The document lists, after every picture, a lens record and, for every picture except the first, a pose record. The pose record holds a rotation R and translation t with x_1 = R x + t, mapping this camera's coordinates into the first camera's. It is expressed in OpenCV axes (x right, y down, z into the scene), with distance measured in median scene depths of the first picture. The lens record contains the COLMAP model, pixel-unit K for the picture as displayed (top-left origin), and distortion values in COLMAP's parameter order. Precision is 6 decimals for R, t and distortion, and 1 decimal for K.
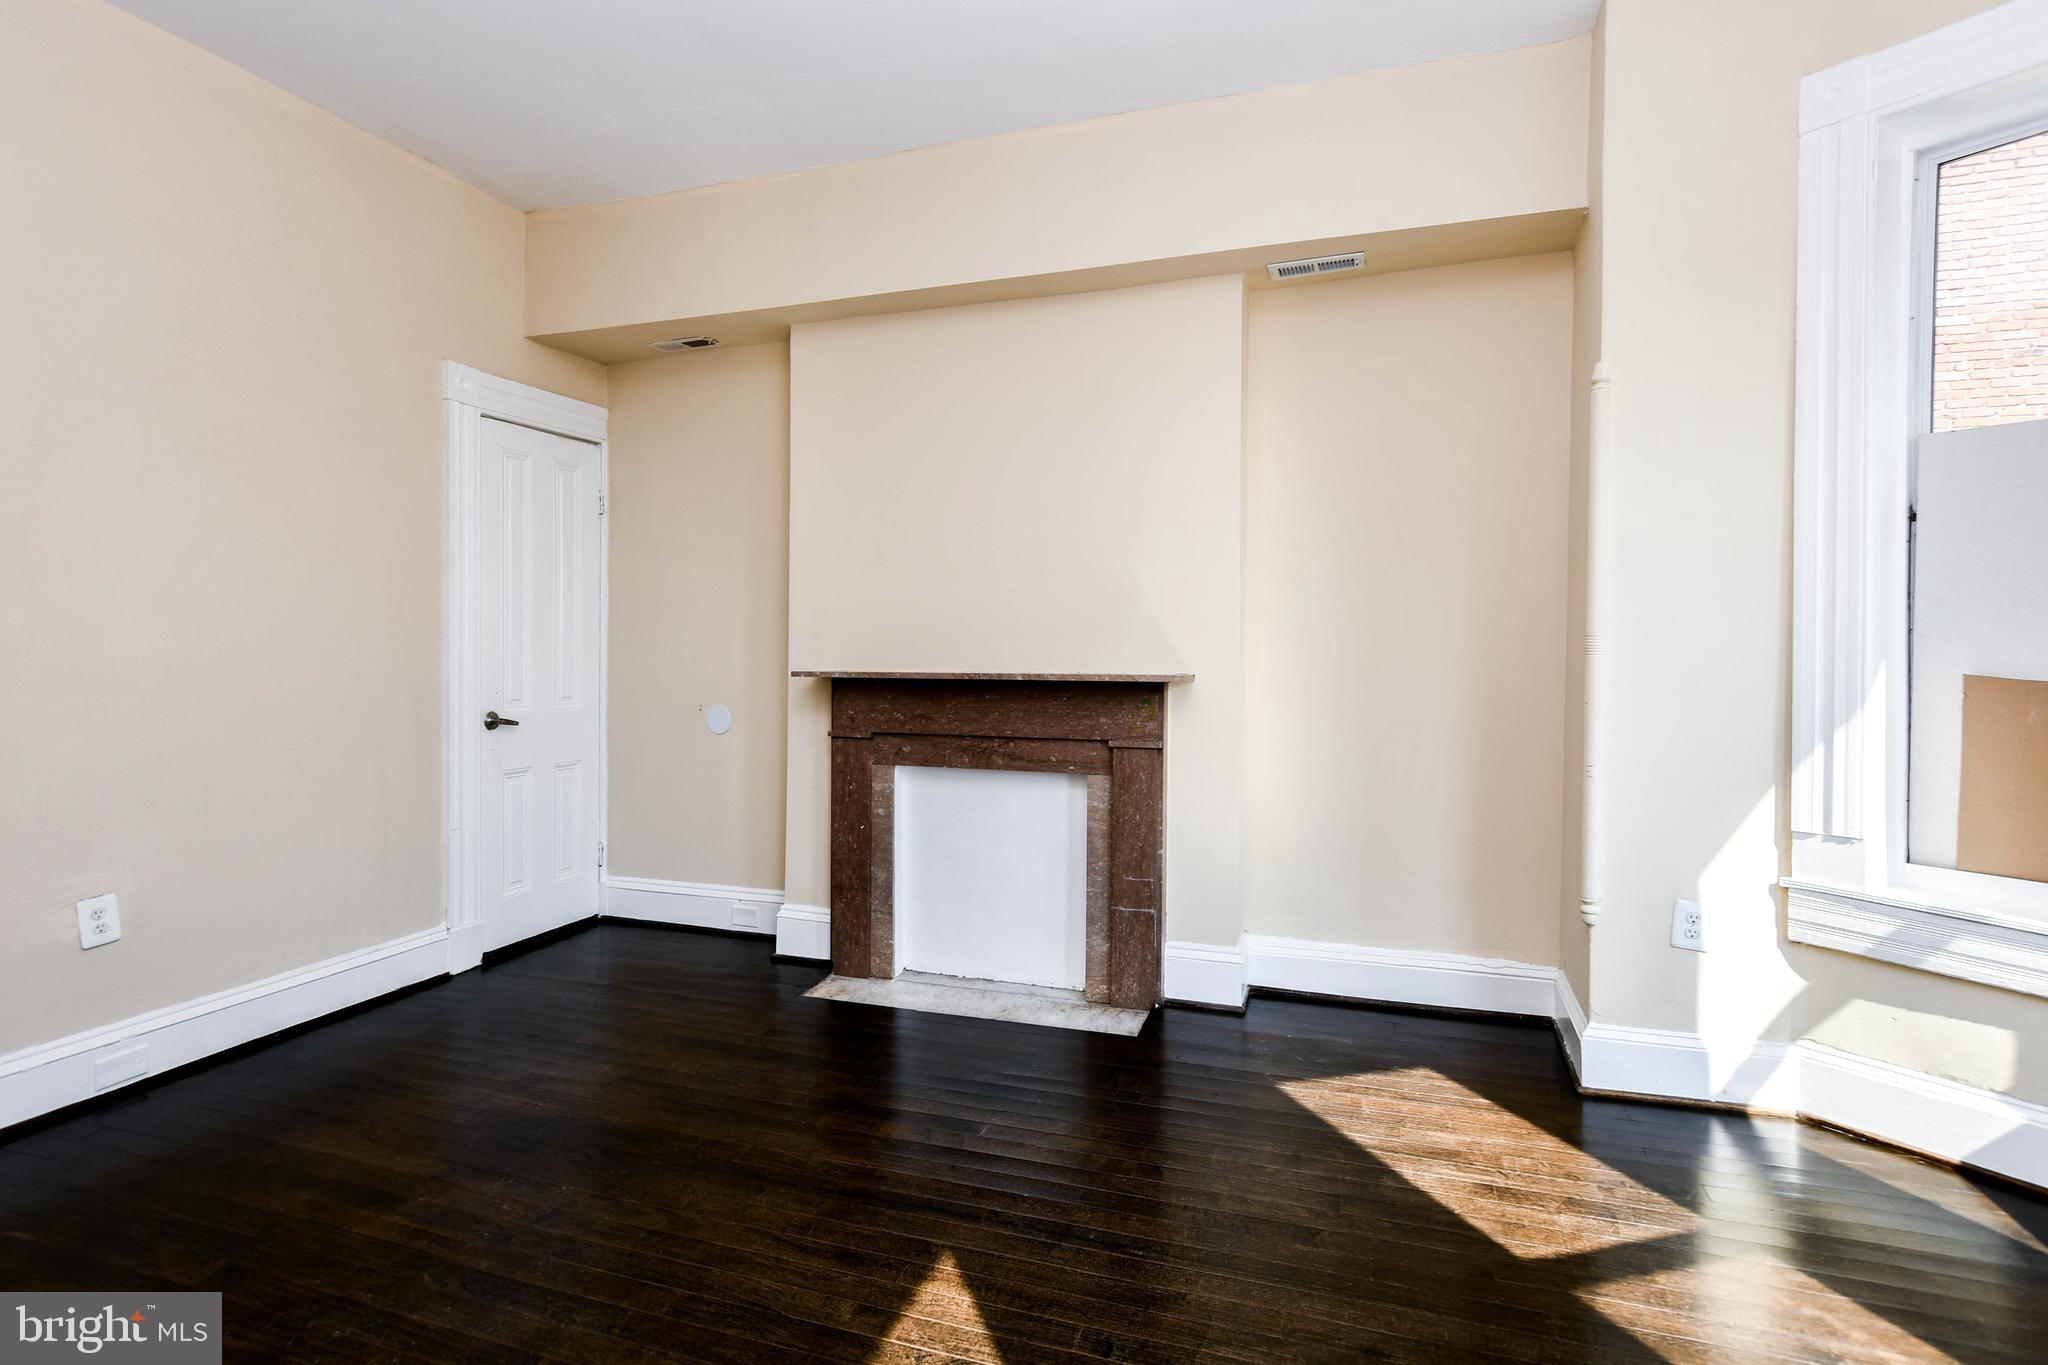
lens RADIAL K [[1038.6, 0, 1024.0], [0, 1038.6, 682.5], [0, 0, 1]] dist [0.011585, -0.000233]
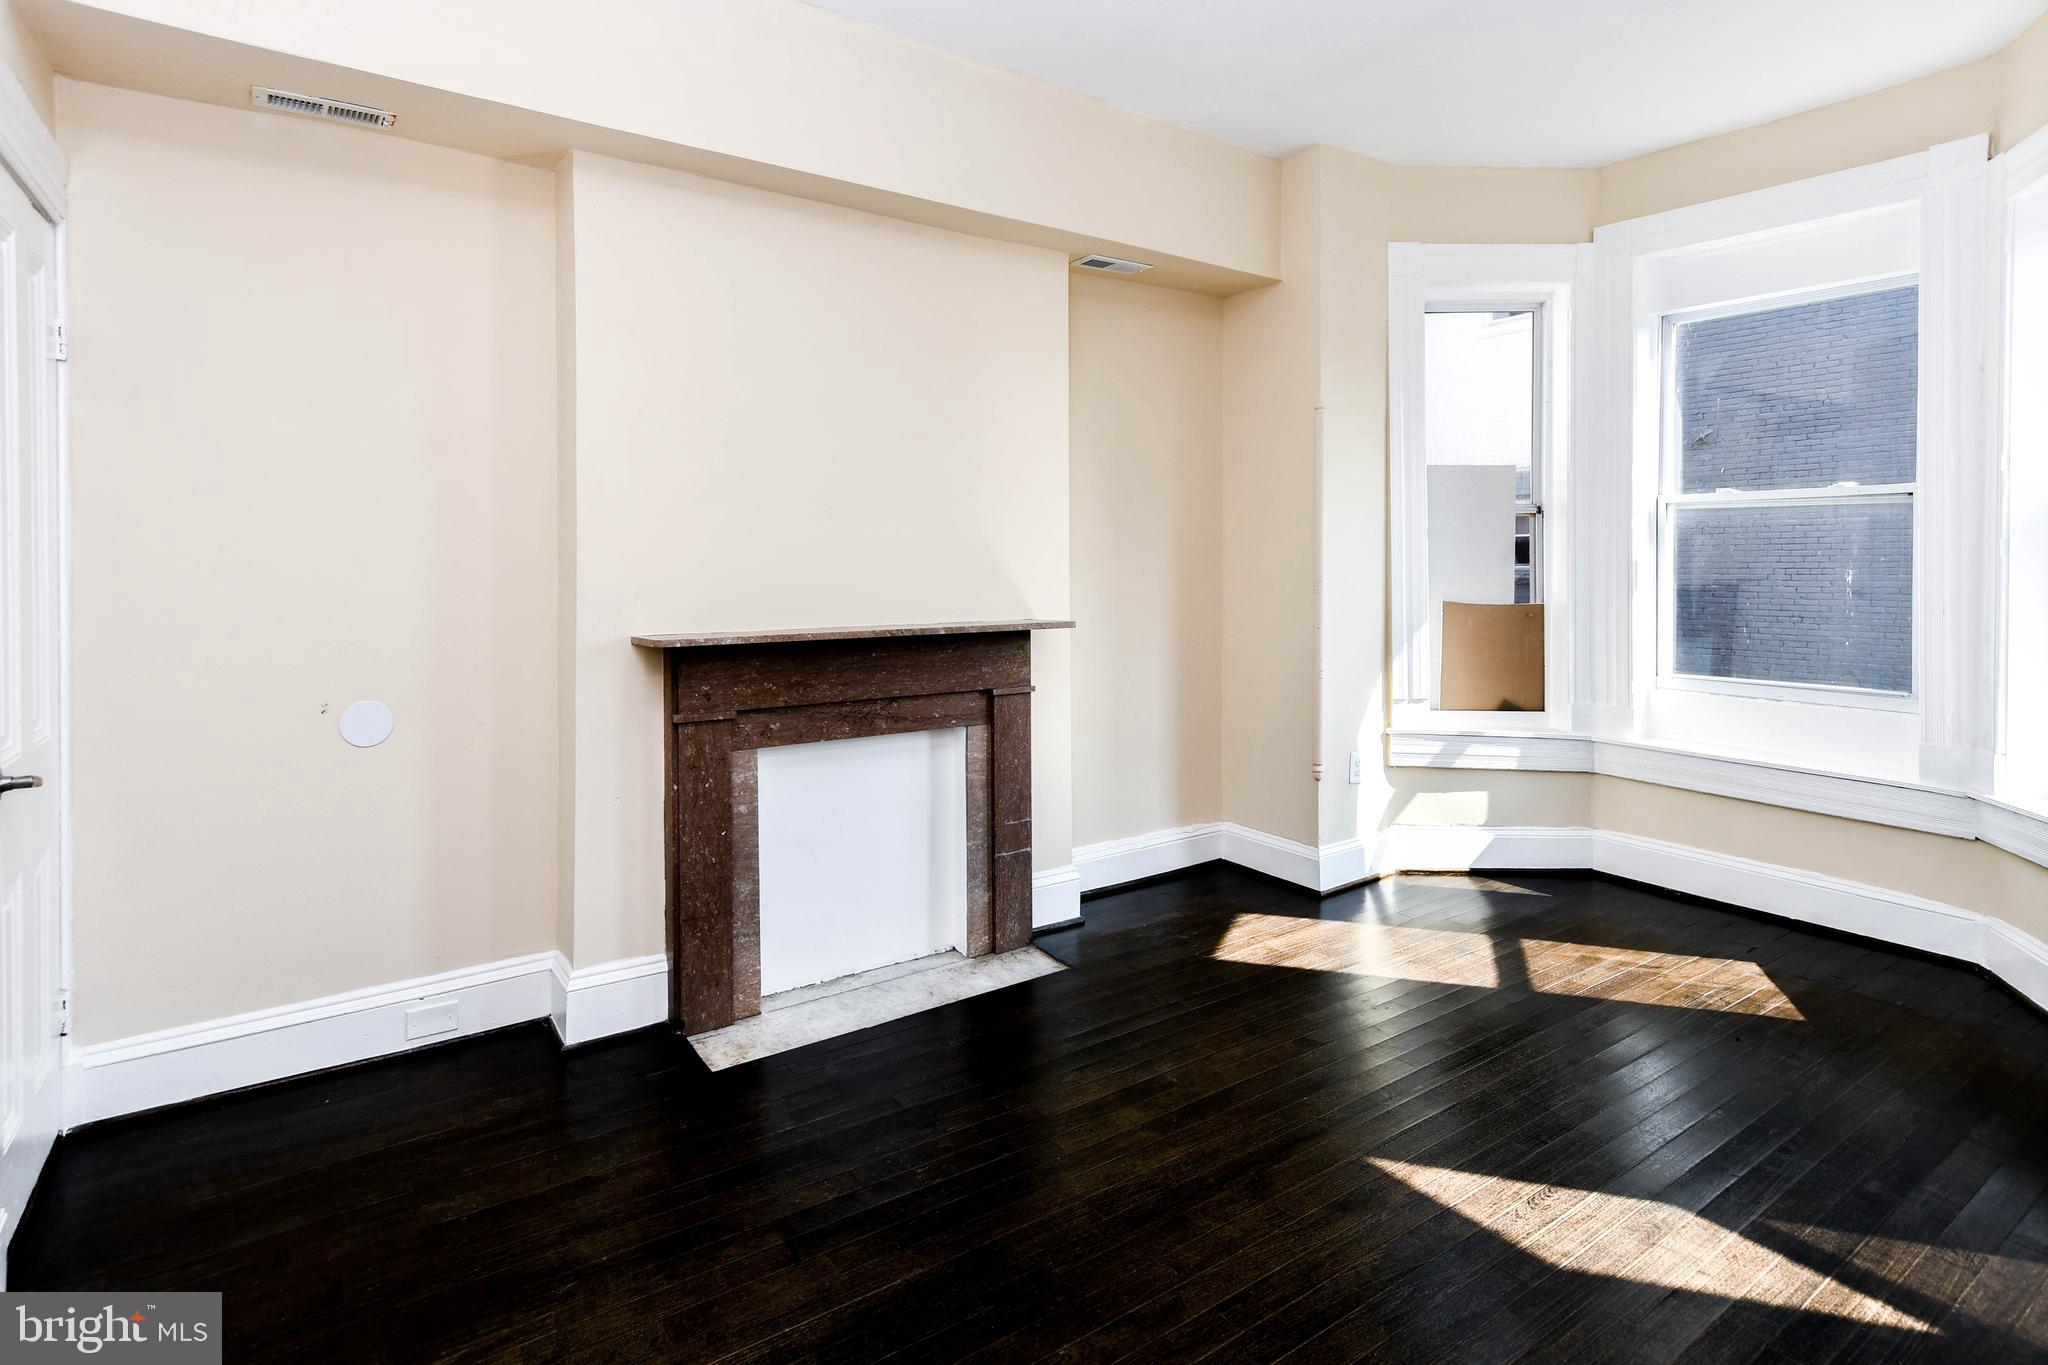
lens RADIAL K [[1057.6, 0, 1002.6], [0, 1057.6, 581.7], [0, 0, 1]] dist [0.005801, 0.001546]
pose [[0.591313, -0.020482, 0.806182, -0.721123], [0.032382, 0.999474, 0.001642, -0.048537], [-0.805792, 0.025135, 0.591665, 0.379408]]
